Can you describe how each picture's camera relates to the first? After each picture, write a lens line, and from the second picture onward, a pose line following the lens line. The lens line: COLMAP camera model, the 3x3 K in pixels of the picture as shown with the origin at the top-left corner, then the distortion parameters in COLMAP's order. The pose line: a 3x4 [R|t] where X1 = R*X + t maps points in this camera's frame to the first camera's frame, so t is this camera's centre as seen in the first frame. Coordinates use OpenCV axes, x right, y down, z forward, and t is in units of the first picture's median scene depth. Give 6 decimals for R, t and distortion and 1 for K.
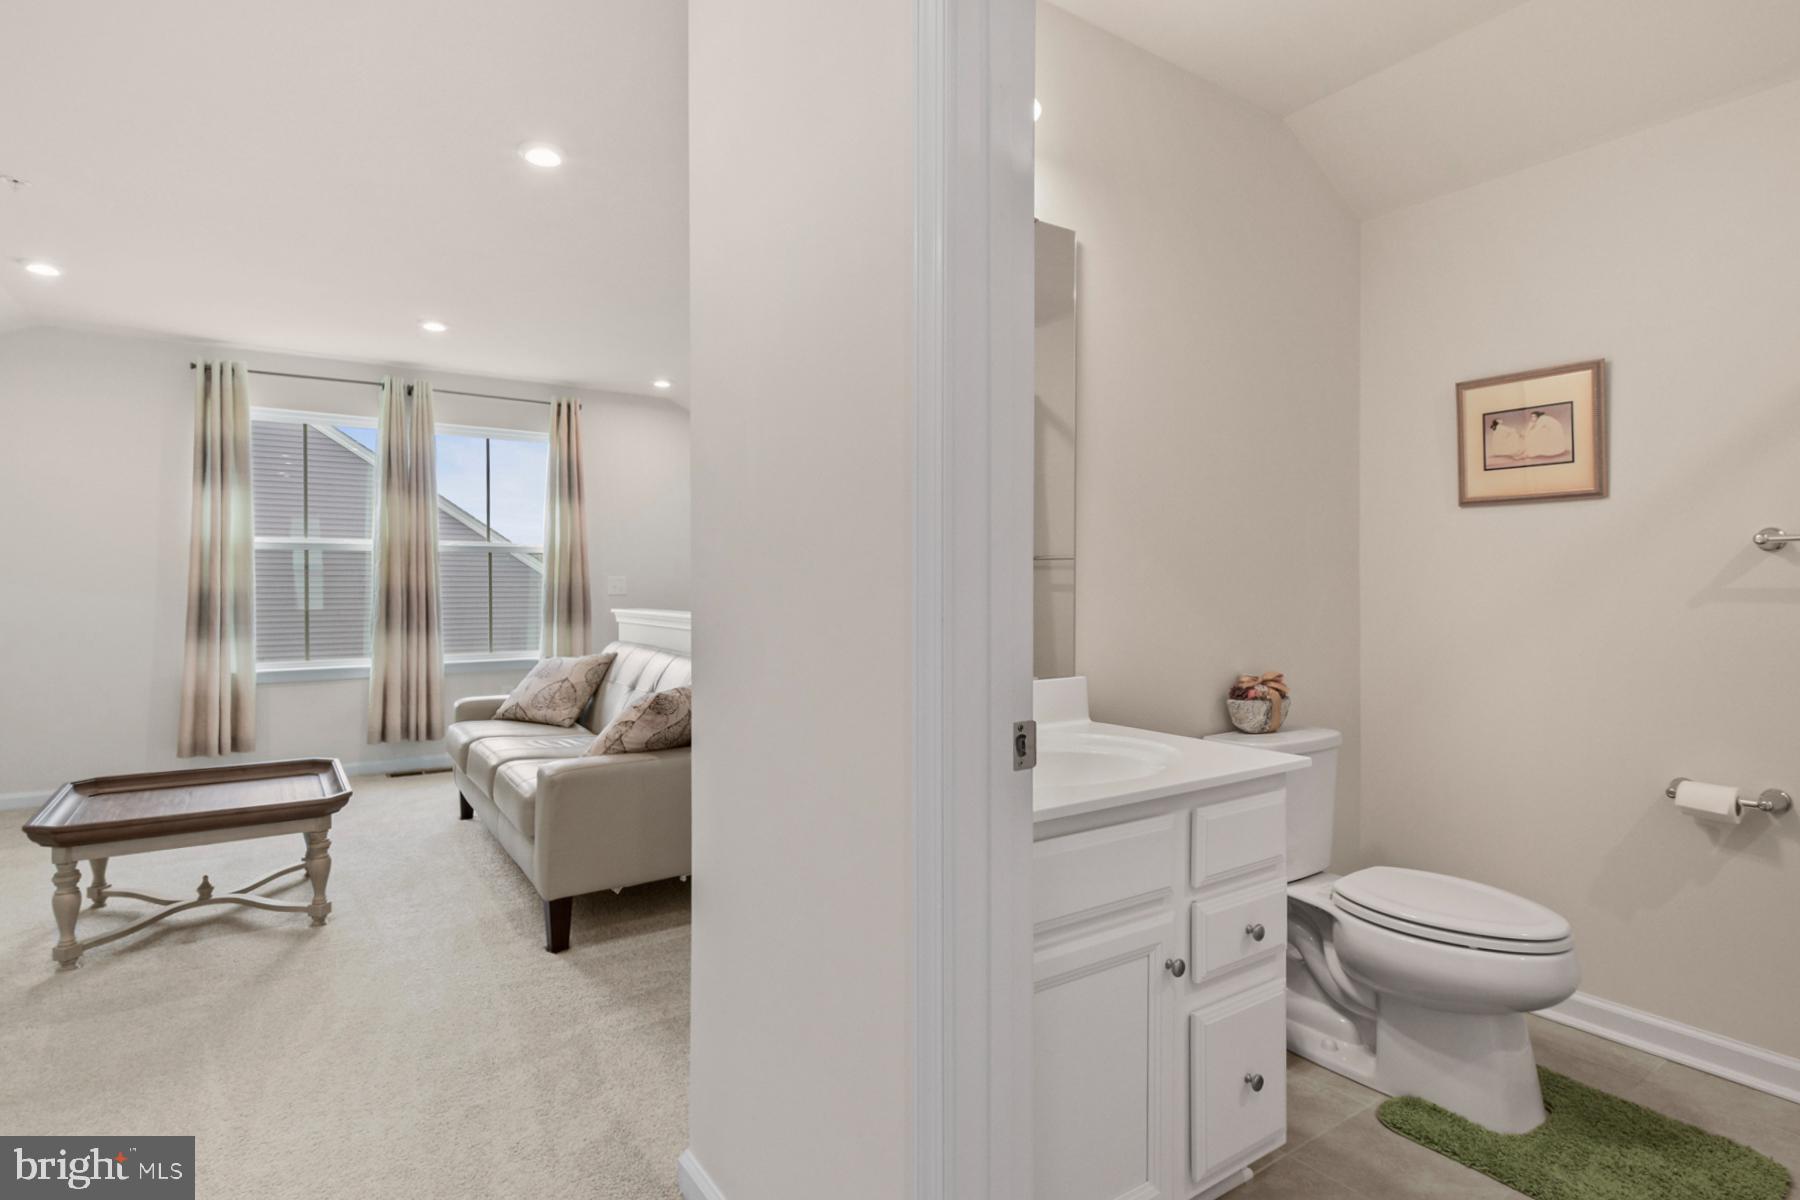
lens RADIAL K [[911.9, 0, 899.8], [0, 911.9, 588.2], [0, 0, 1]] dist [0.000270, -0.000534]
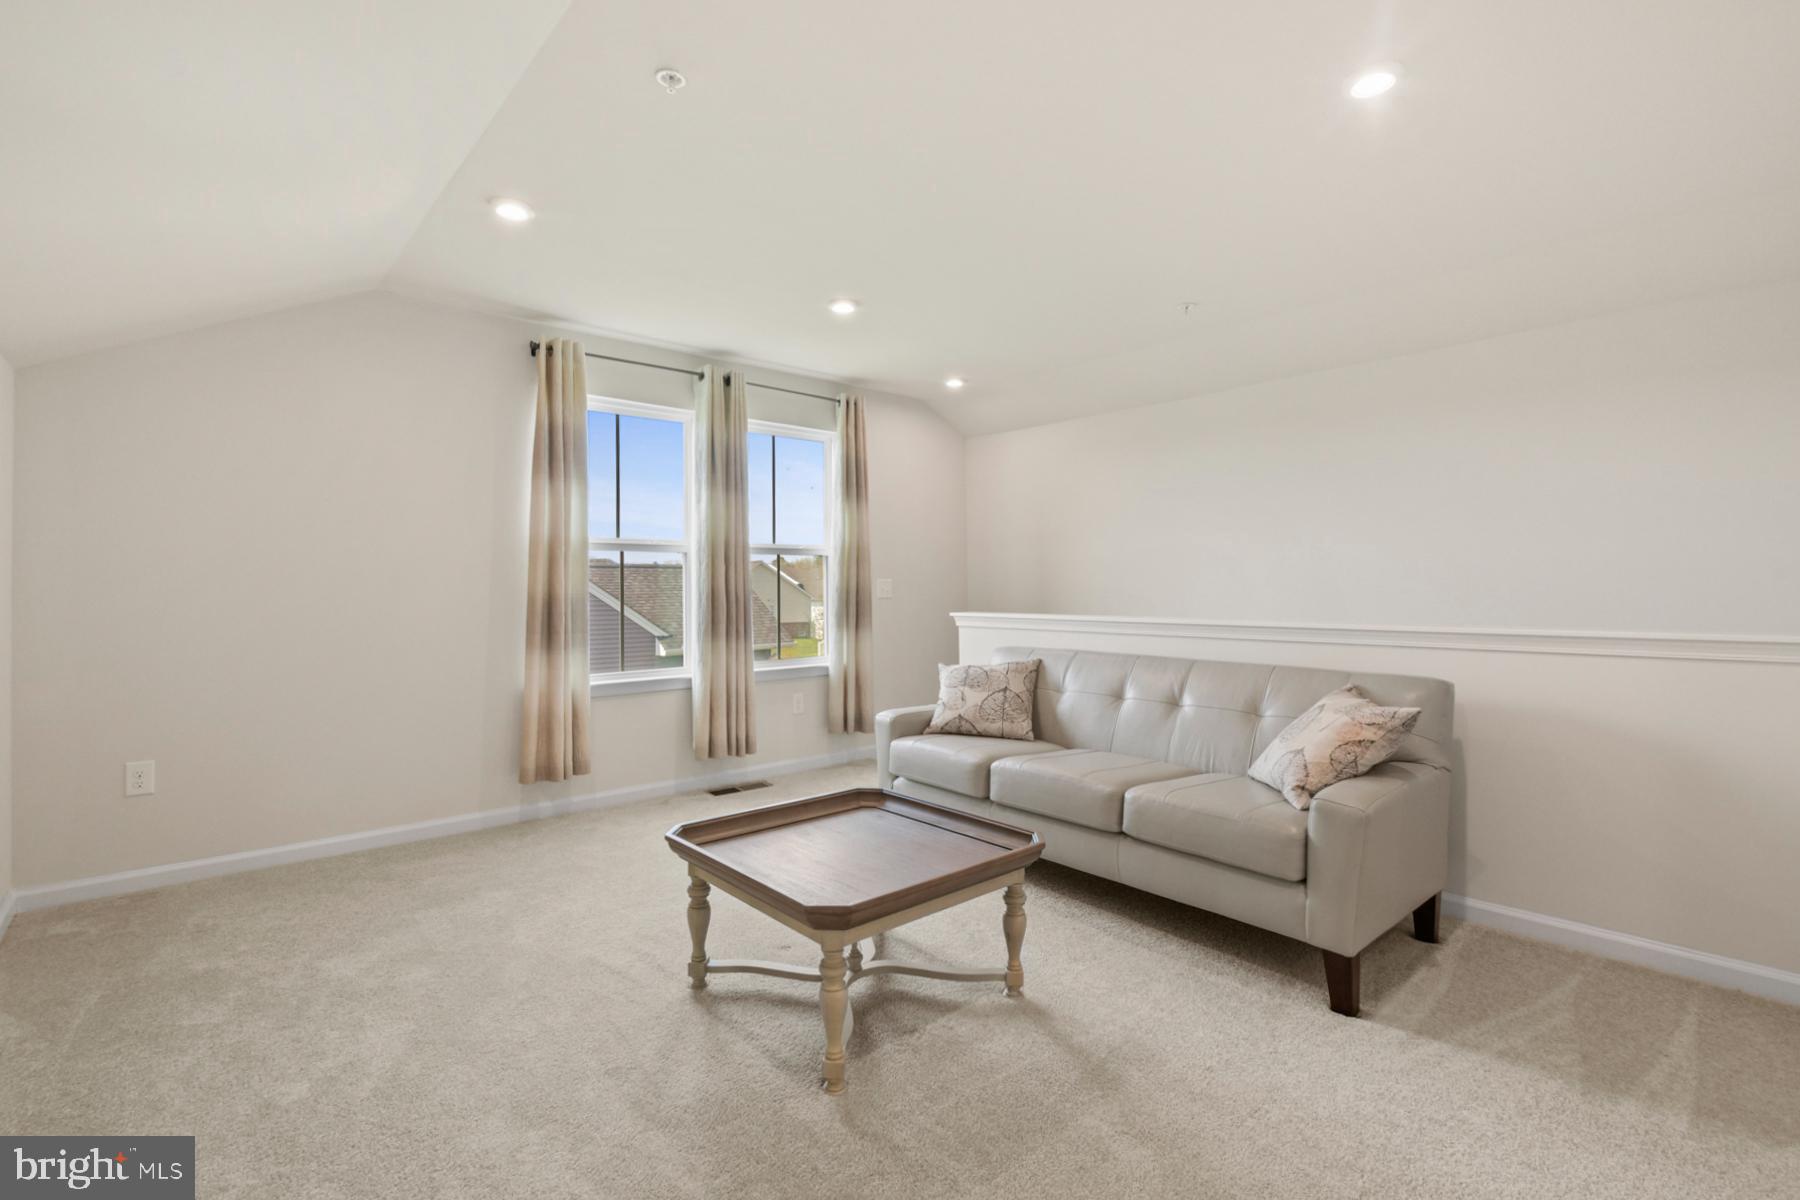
lens RADIAL K [[814.0, 0, 891.4], [0, 814.0, 582.3], [0, 0, 1]] dist [-0.000754, -0.000293]
pose [[0.993709, -0.003564, 0.111937, -0.504368], [0.004736, 0.999937, -0.010201, -0.000678], [-0.111894, 0.010667, 0.993663, 0.162702]]
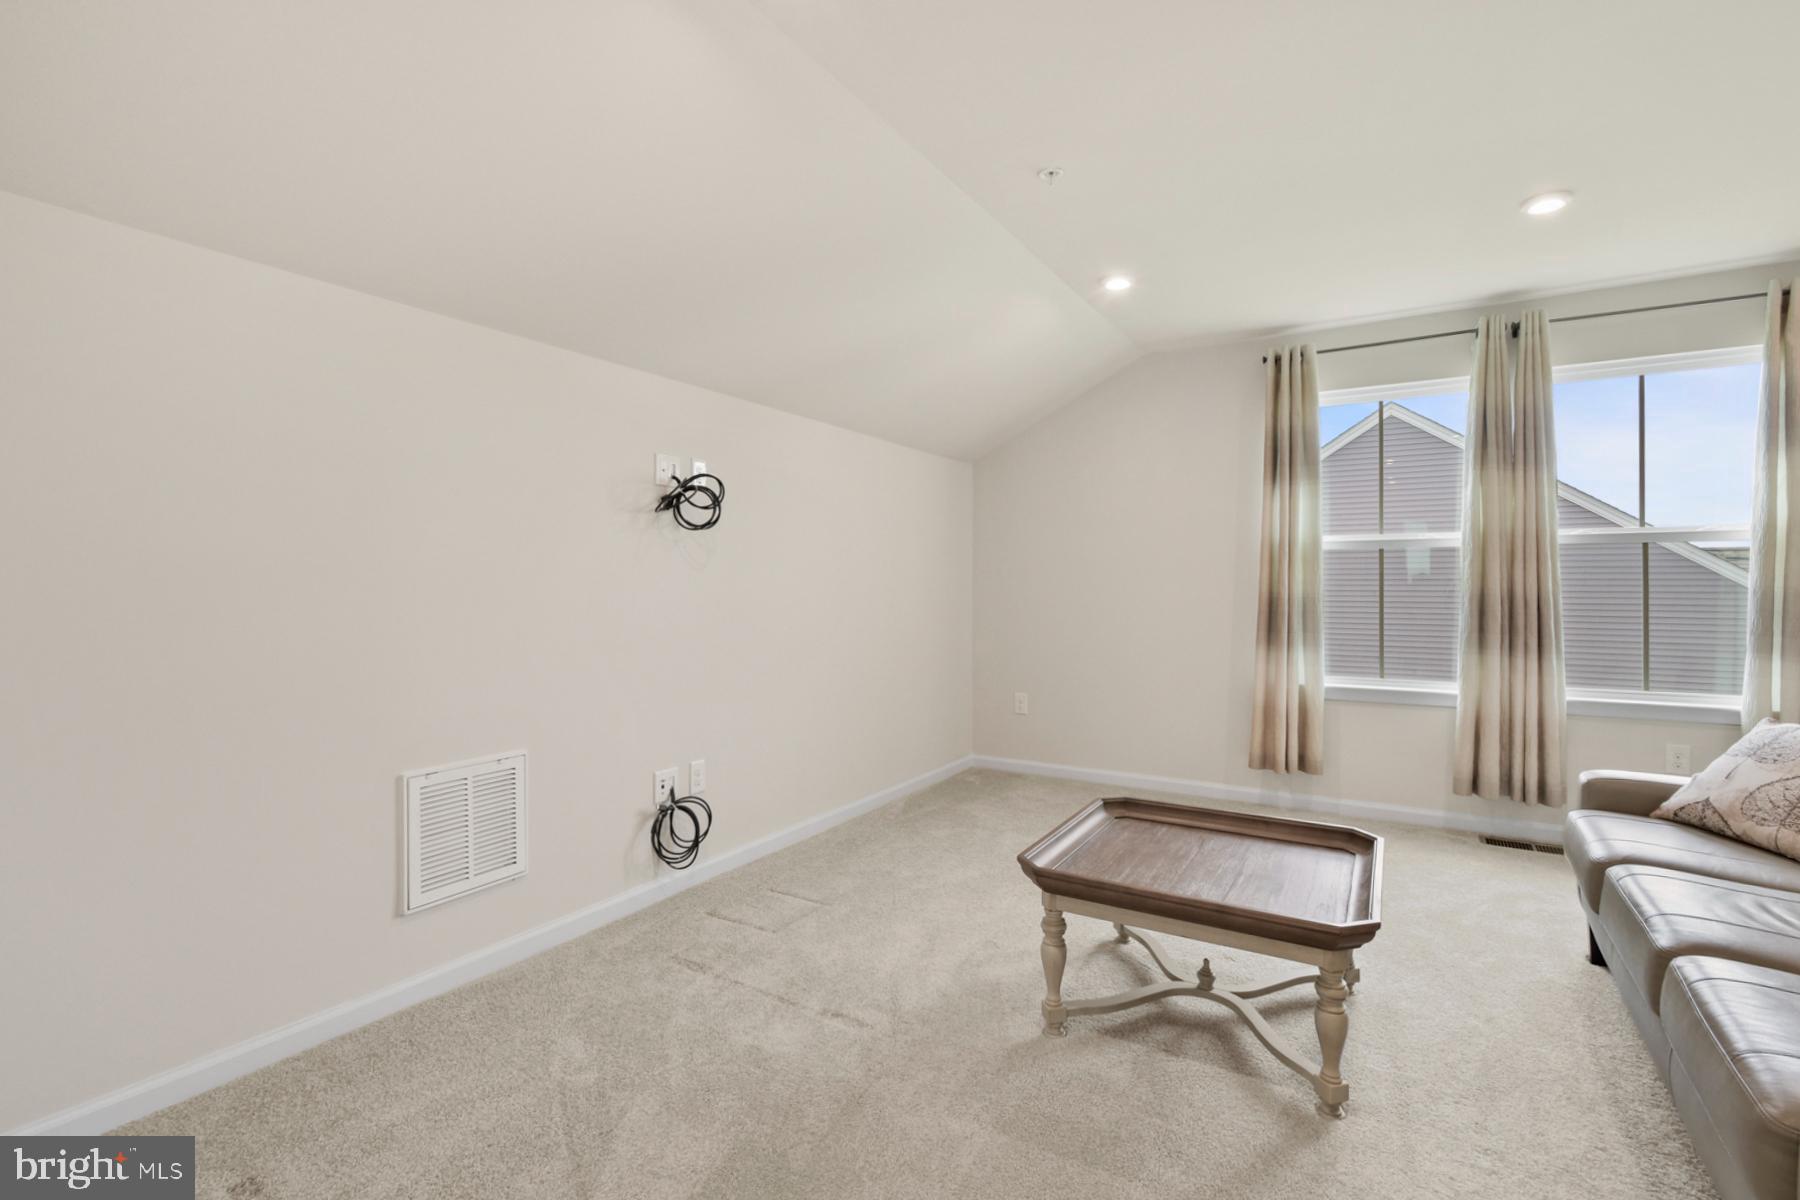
lens RADIAL K [[828.5, 0, 893.8], [0, 828.5, 585.3], [0, 0, 1]] dist [0.001458, -0.003564]
pose [[0.404932, -0.000227, -0.914347, -0.134593], [-0.006382, 0.999975, -0.003075, -0.002192], [0.914325, 0.007080, 0.404920, 0.286459]]
